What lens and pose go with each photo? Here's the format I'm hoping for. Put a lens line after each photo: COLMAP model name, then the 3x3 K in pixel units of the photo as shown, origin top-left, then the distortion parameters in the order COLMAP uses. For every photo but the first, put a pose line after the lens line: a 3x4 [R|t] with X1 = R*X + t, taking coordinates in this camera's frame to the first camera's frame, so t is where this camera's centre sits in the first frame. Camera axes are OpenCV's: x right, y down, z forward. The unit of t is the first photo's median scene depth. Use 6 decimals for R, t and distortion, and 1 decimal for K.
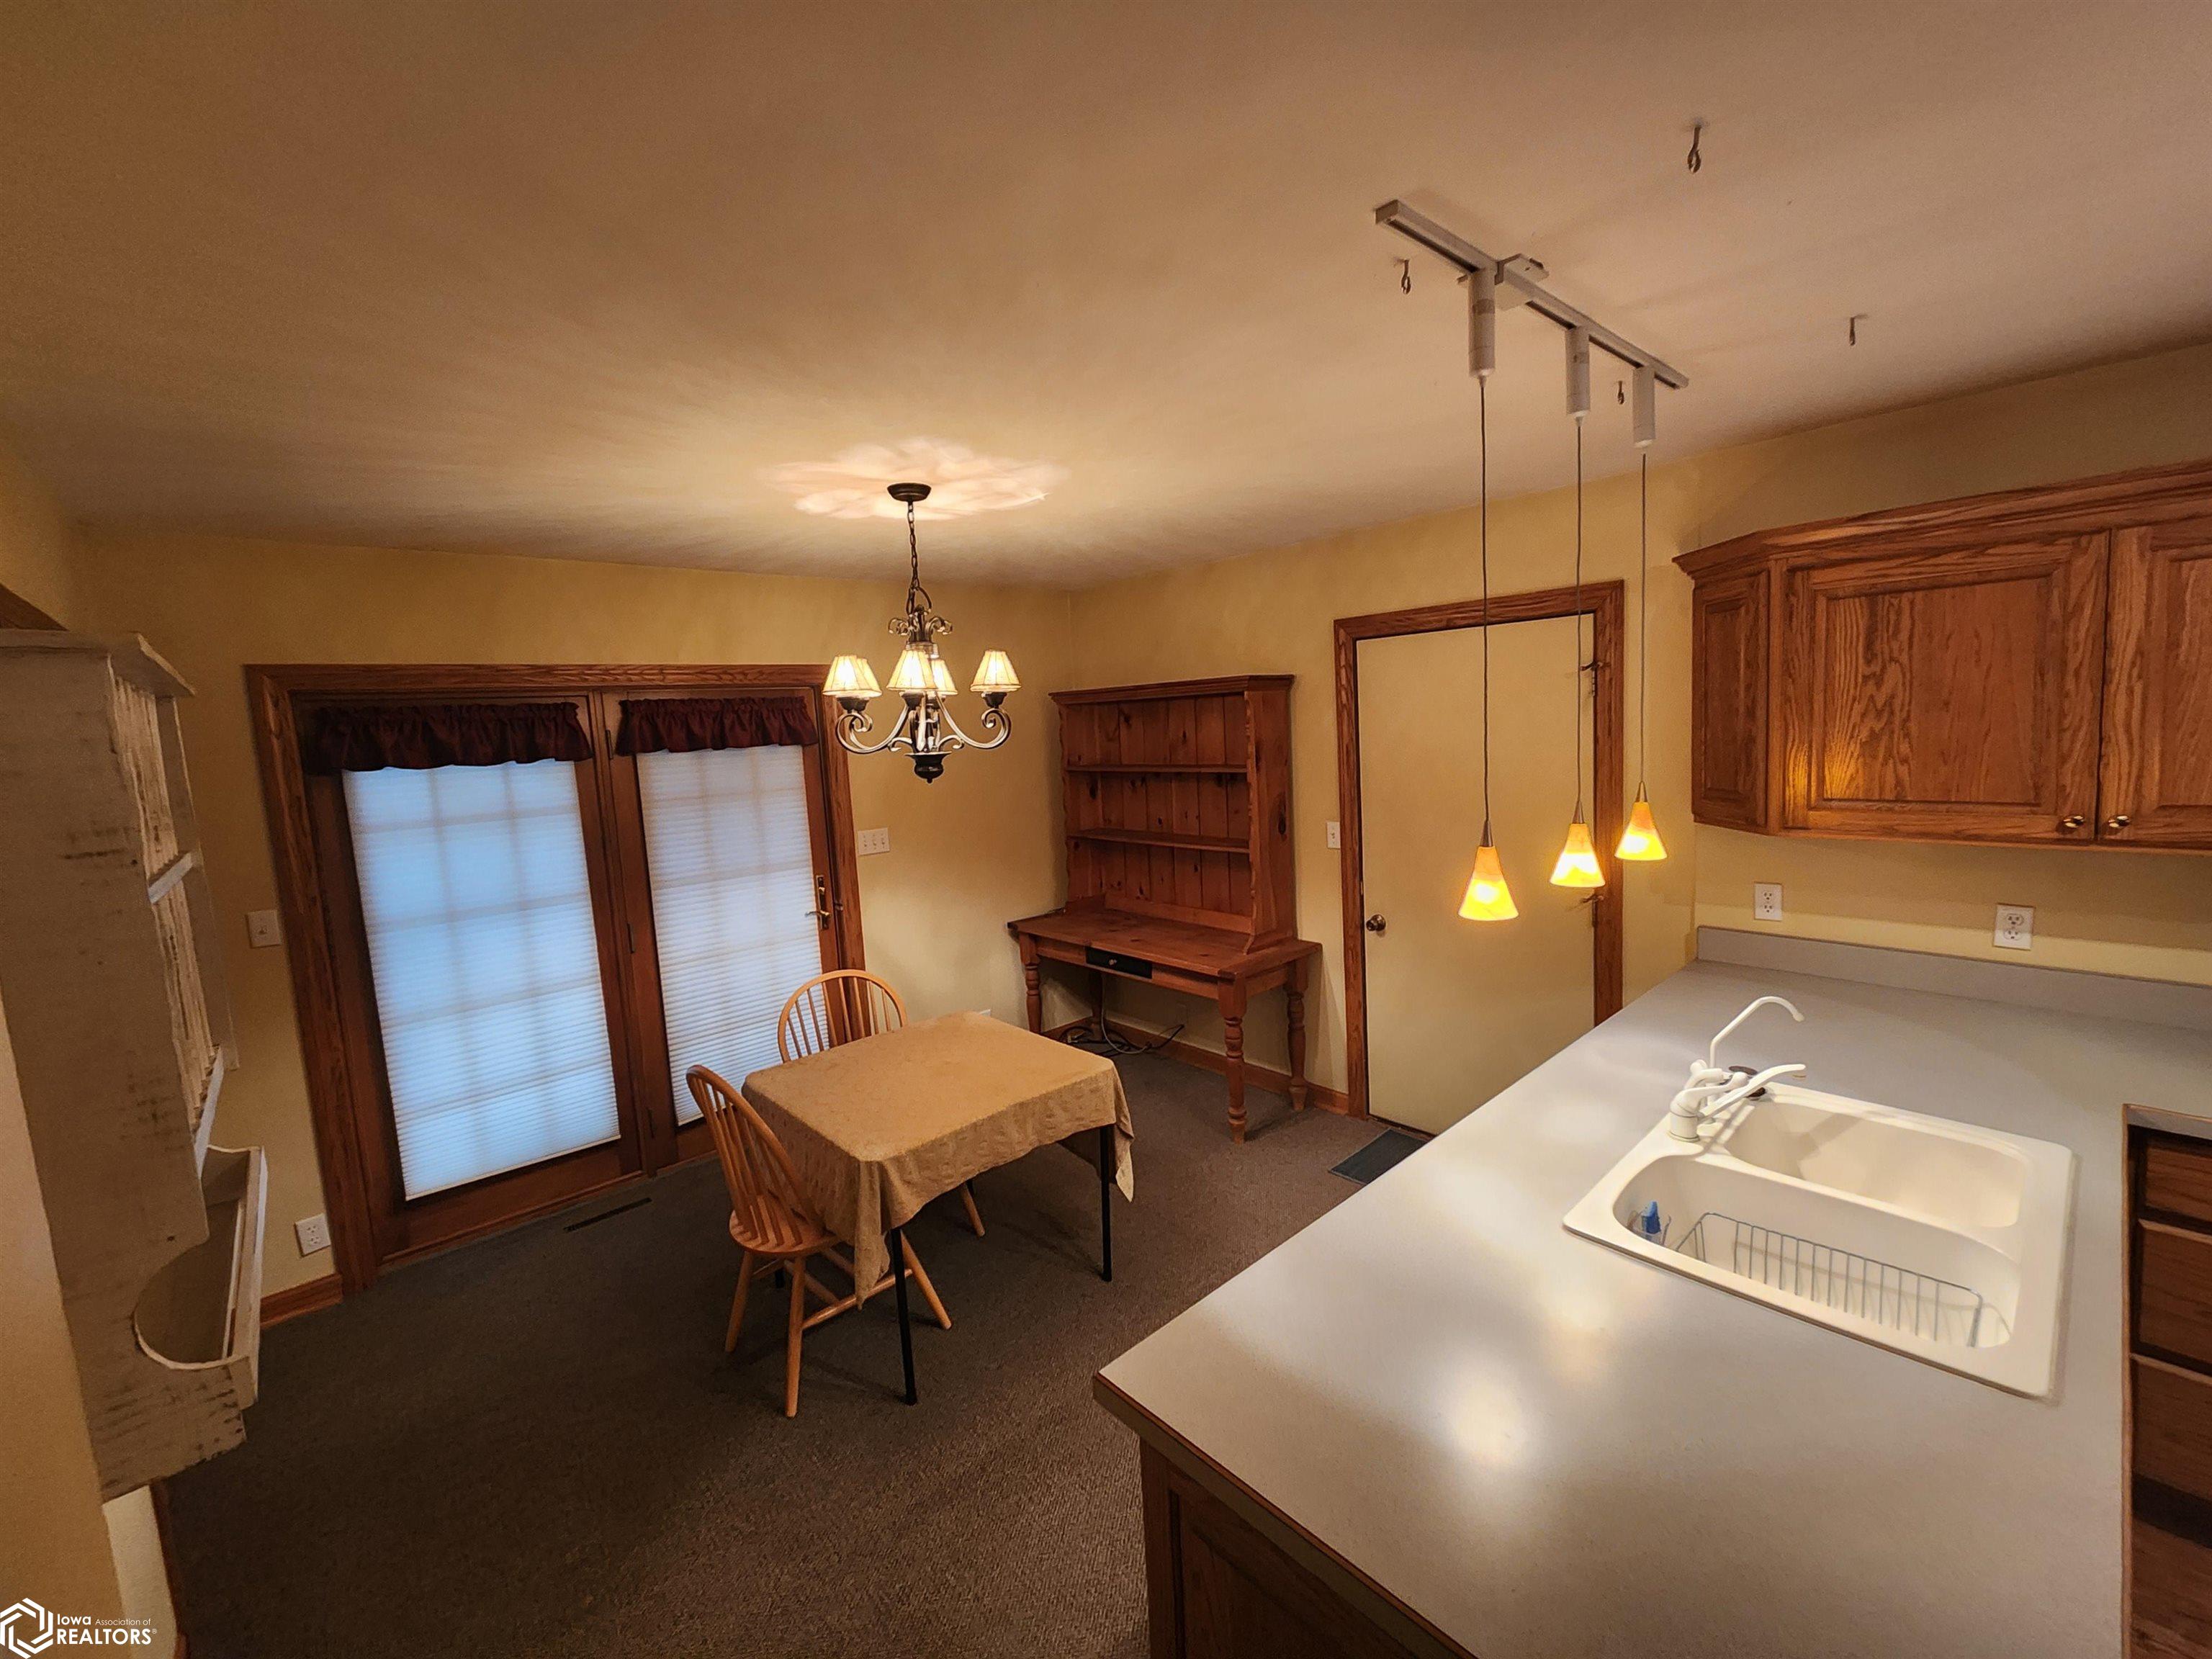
lens RADIAL K [[902.2, 0, 1105.0], [0, 902.2, 820.9], [0, 0, 1]] dist [-0.001848, -0.000197]
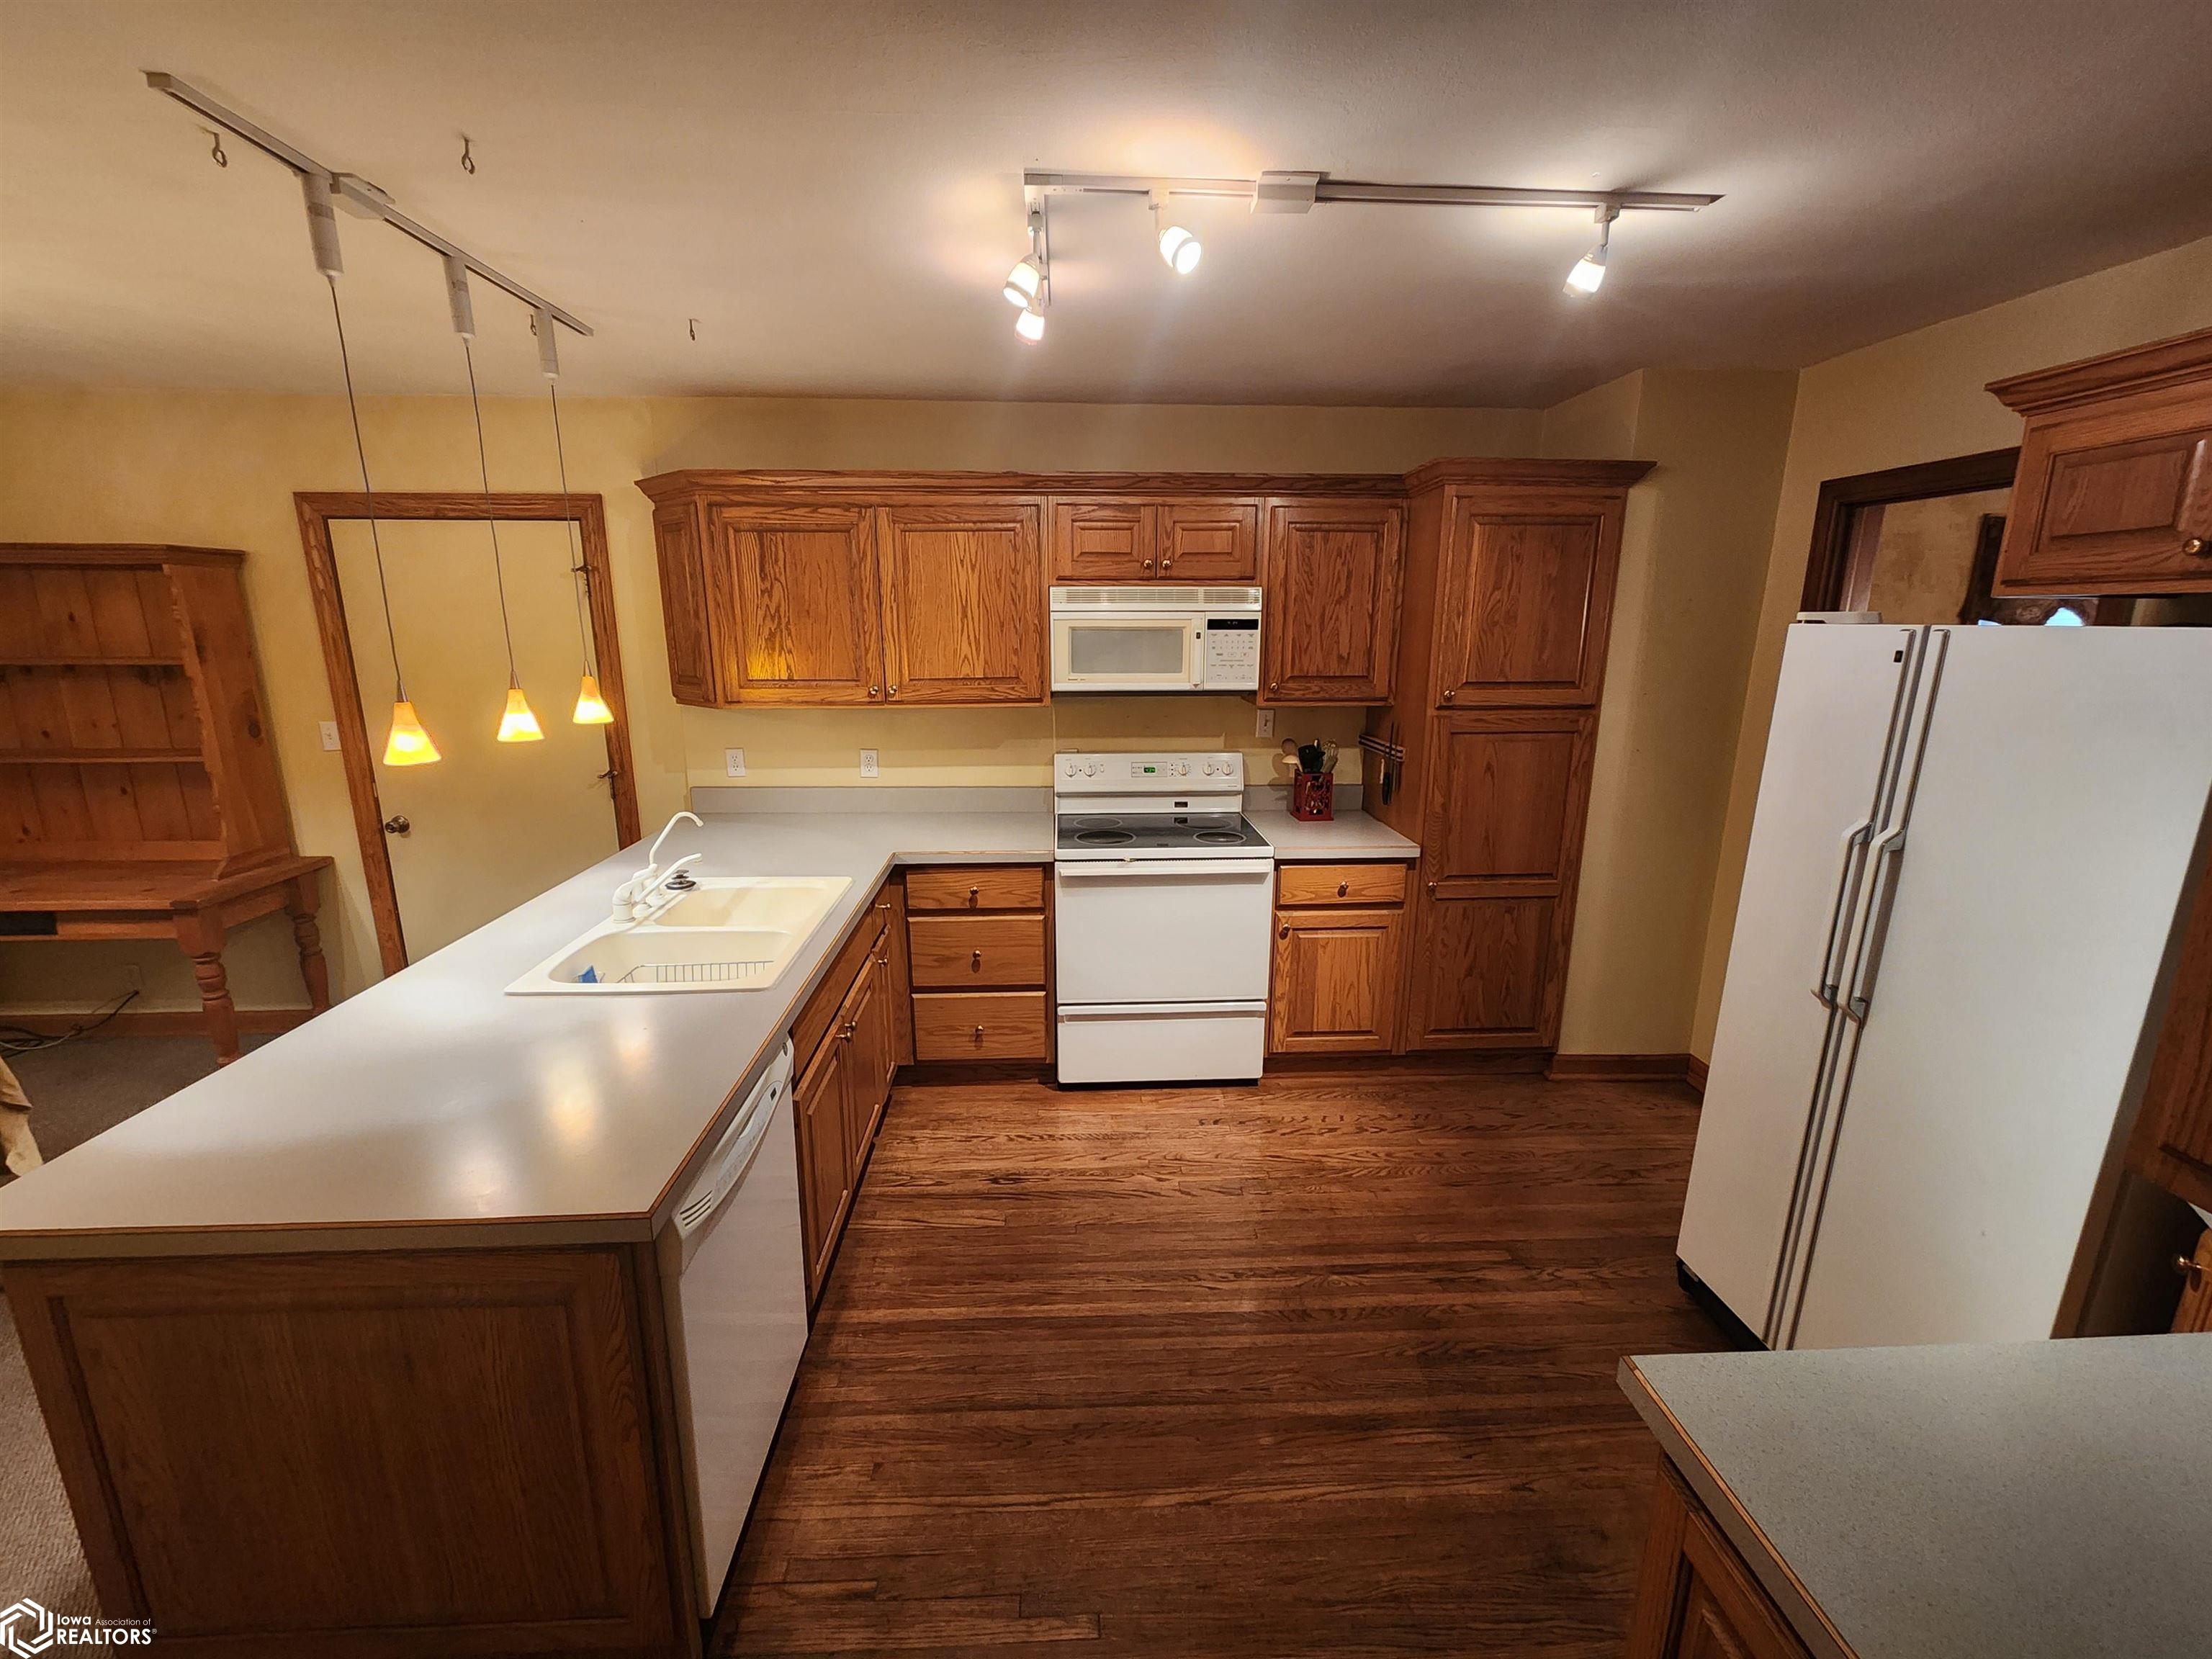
lens RADIAL K [[928.8, 0, 1133.8], [0, 928.8, 832.1], [0, 0, 1]] dist [-0.000854, 0.002355]
pose [[0.631796, -0.118255, 0.766061, 0.043101], [0.051343, 0.992508, 0.110867, 0.060702], [-0.773432, -0.030714, 0.633135, -0.276097]]
